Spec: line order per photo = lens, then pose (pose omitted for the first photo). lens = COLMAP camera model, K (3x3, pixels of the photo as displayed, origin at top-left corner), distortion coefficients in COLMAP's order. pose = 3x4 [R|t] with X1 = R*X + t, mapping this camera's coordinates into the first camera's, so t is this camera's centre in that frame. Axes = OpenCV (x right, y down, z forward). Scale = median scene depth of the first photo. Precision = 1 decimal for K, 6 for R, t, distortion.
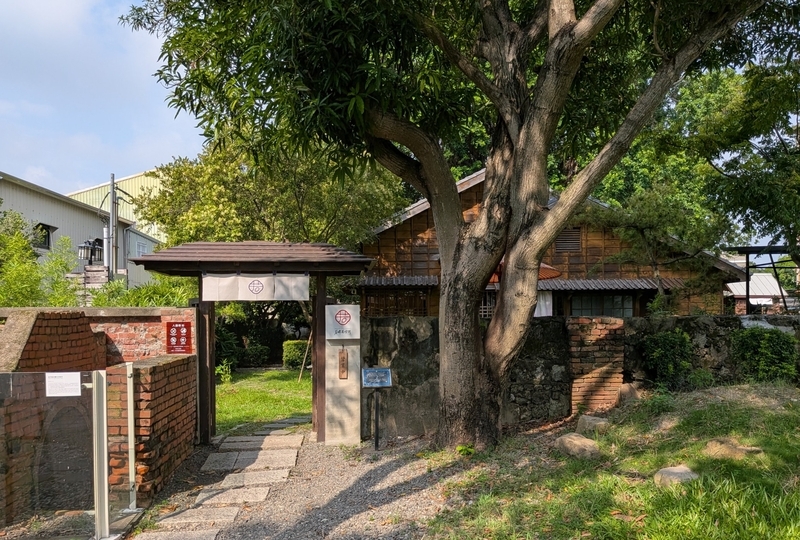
lens RADIAL K [[551.8, 0, 400.2], [0, 551.8, 301.0], [0, 0, 1]] dist [-0.003317, -0.001421]
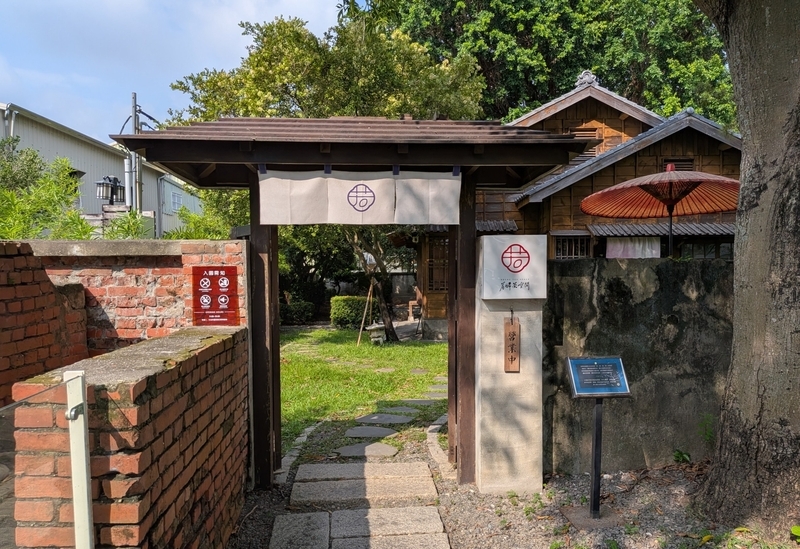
lens RADIAL K [[560.7, 0, 400.0], [0, 560.7, 274.5], [0, 0, 1]] dist [0.008267, 0.001416]
pose [[0.997882, 0.000342, -0.065047, -0.177716], [0.001882, 0.999415, 0.034135, 0.026281], [0.065021, -0.034185, 0.997298, 0.445552]]
